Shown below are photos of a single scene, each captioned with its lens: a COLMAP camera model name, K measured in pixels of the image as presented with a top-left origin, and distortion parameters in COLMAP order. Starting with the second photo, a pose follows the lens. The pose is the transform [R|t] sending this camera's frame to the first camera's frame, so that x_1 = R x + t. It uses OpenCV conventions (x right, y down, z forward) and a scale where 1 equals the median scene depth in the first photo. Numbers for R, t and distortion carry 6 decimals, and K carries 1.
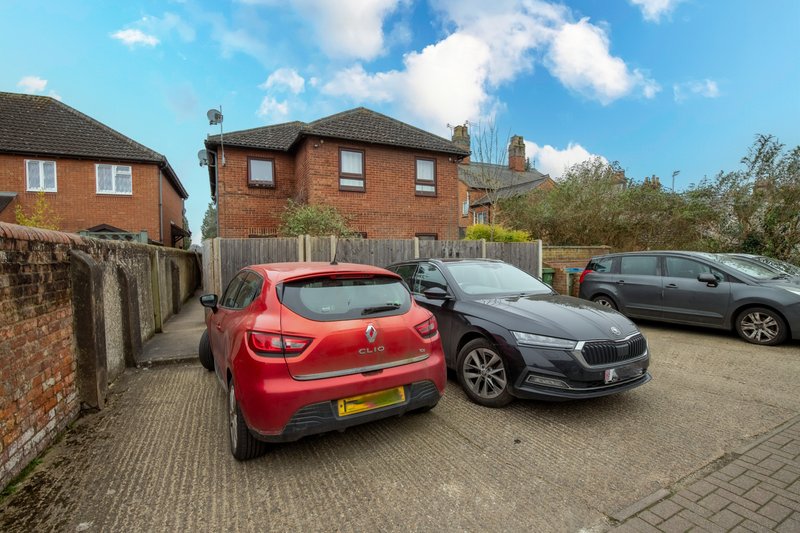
lens RADIAL K [[369.2, 0, 406.4], [0, 369.2, 266.8], [0, 0, 1]] dist [-0.032519, 0.005180]
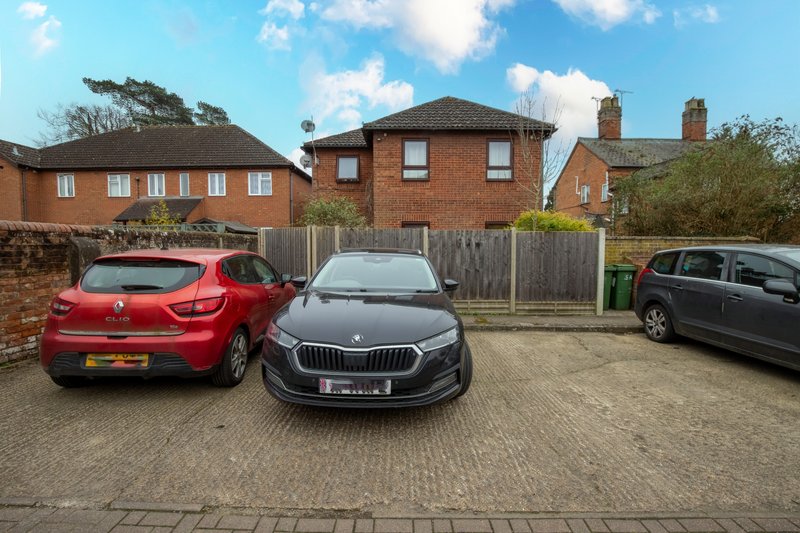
lens RADIAL K [[369.2, 0, 405.5], [0, 369.2, 266.5], [0, 0, 1]] dist [-0.032519, 0.005180]
pose [[0.889203, 0.042821, -0.455504, 0.357273], [-0.030529, 0.998945, 0.034314, -0.005541], [0.456492, -0.016606, 0.889572, 0.101449]]
